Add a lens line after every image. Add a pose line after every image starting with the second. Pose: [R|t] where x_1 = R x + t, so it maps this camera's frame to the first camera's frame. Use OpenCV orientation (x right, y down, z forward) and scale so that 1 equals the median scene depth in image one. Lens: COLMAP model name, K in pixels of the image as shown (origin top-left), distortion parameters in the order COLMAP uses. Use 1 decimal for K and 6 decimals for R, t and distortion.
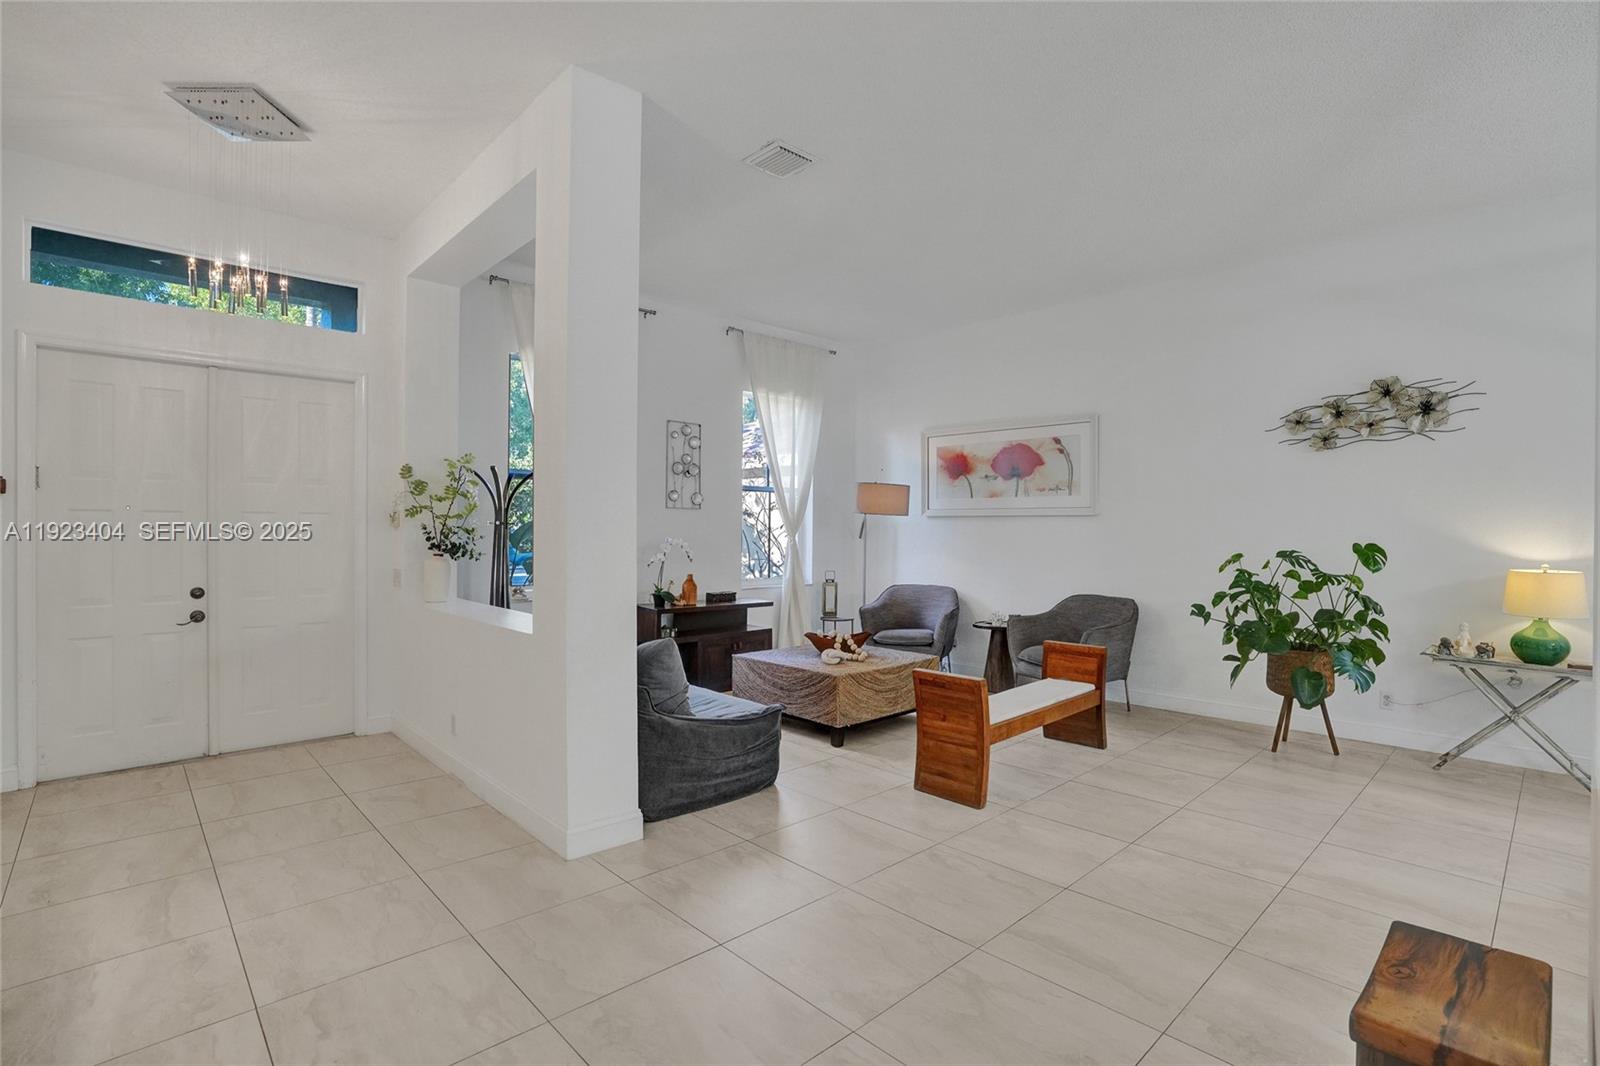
lens RADIAL K [[748.2, 0, 802.6], [0, 748.2, 541.8], [0, 0, 1]] dist [-0.076237, 0.031204]
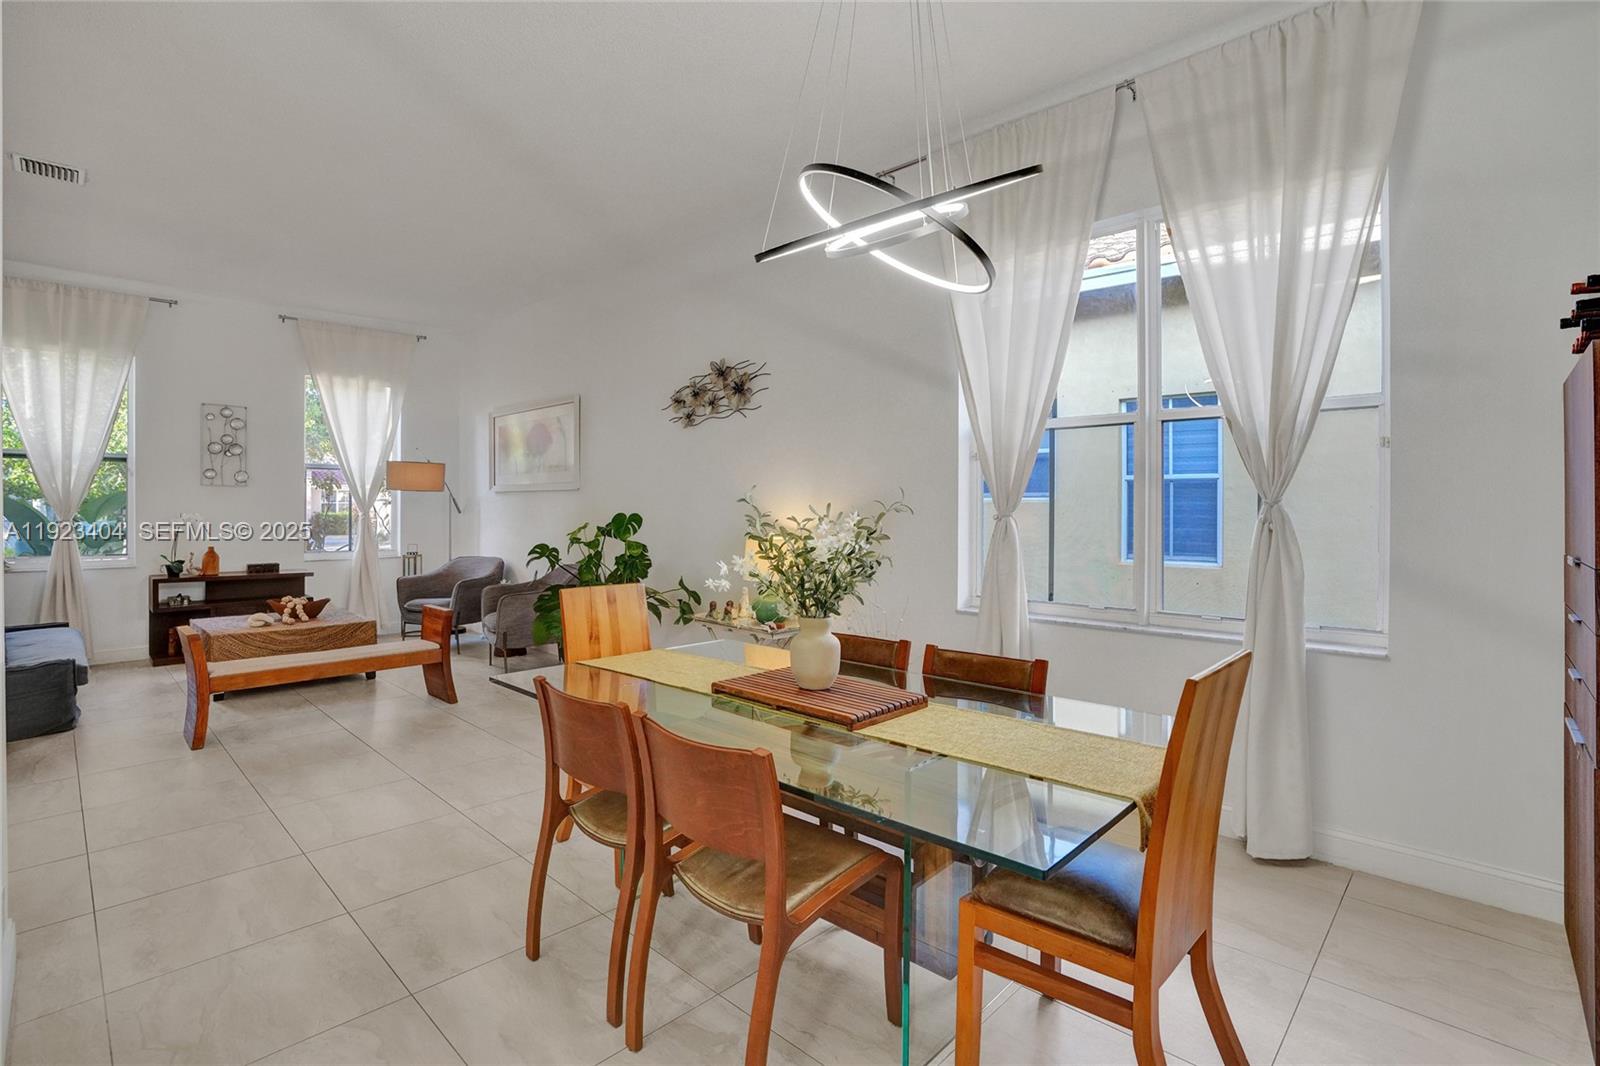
lens RADIAL K [[740.1, 0, 835.5], [0, 740.1, 514.9], [0, 0, 1]] dist [-0.073425, 0.015335]
pose [[0.996857, -0.005057, 0.079066, 0.665994], [0.005489, 0.999971, -0.005241, 0.008019], [-0.079037, 0.005658, 0.996856, -0.083000]]
